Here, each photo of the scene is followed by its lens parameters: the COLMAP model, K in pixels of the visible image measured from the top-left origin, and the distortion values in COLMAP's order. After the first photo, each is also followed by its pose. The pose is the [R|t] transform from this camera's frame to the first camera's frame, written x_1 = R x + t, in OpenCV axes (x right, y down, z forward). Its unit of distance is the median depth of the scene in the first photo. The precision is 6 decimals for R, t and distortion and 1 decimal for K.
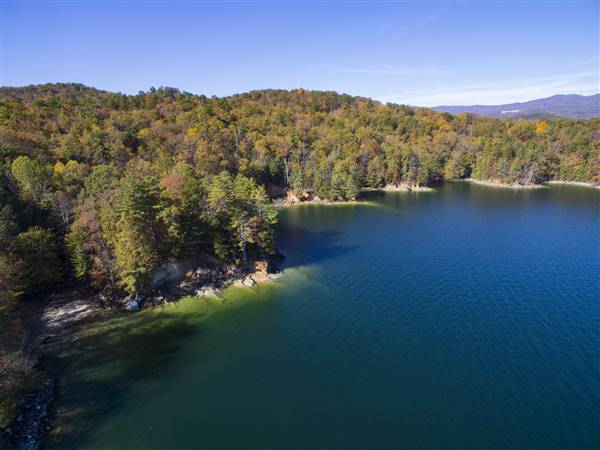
lens RADIAL K [[348.6, 0, 295.2], [0, 348.6, 222.0], [0, 0, 1]] dist [-0.121594, 0.083902]
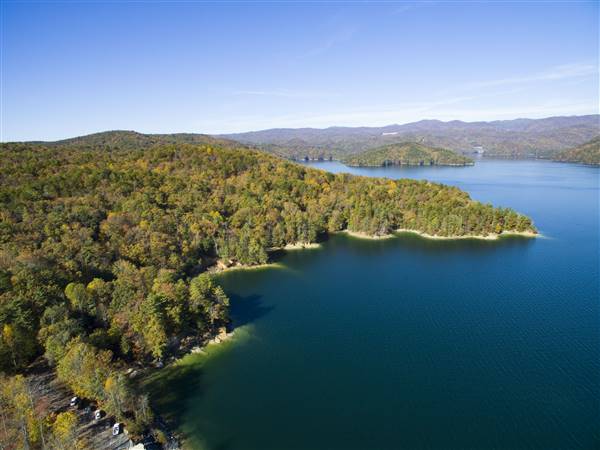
lens RADIAL K [[348.6, 0, 296.5], [0, 348.6, 223.0], [0, 0, 1]] dist [-0.121594, 0.083902]
pose [[0.958941, -0.060807, 0.277009, -0.092513], [0.074675, 0.996414, -0.039780, -0.159003], [-0.273597, 0.058832, 0.960044, -0.410120]]
